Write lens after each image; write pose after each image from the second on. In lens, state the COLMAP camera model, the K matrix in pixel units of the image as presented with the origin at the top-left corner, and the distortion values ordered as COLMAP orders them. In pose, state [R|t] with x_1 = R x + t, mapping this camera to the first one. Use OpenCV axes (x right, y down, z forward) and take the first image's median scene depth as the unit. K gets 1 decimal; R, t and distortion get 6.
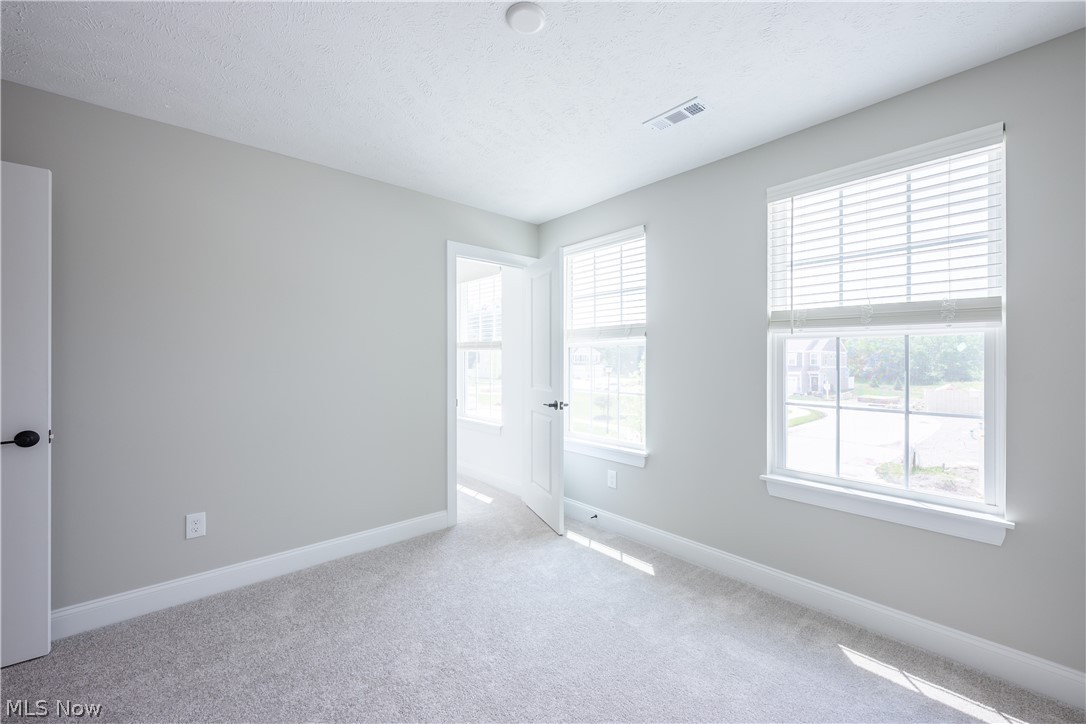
lens RADIAL K [[436.3, 0, 545.9], [0, 436.3, 362.7], [0, 0, 1]] dist [-0.000527, -0.000220]
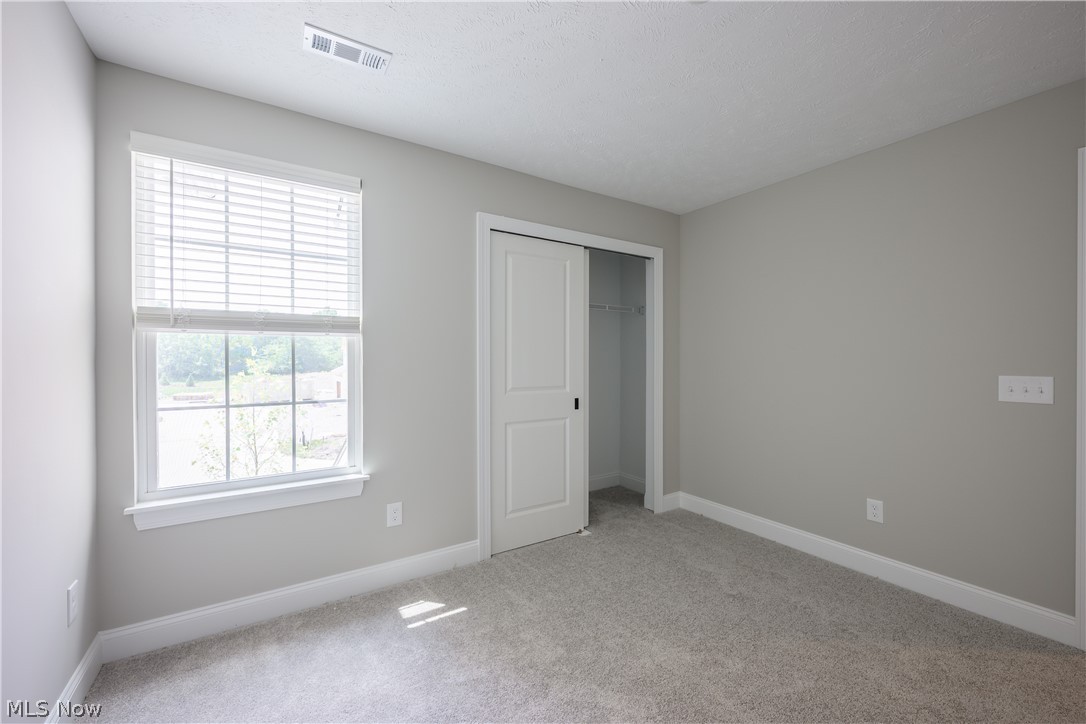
lens RADIAL K [[436.3, 0, 550.5], [0, 436.3, 358.6], [0, 0, 1]] dist [-0.000527, -0.000220]
pose [[0.146526, -0.003288, 0.989201, -0.155733], [0.002495, 0.999993, 0.002954, -0.000762], [-0.989204, 0.002035, 0.146533, 0.180242]]
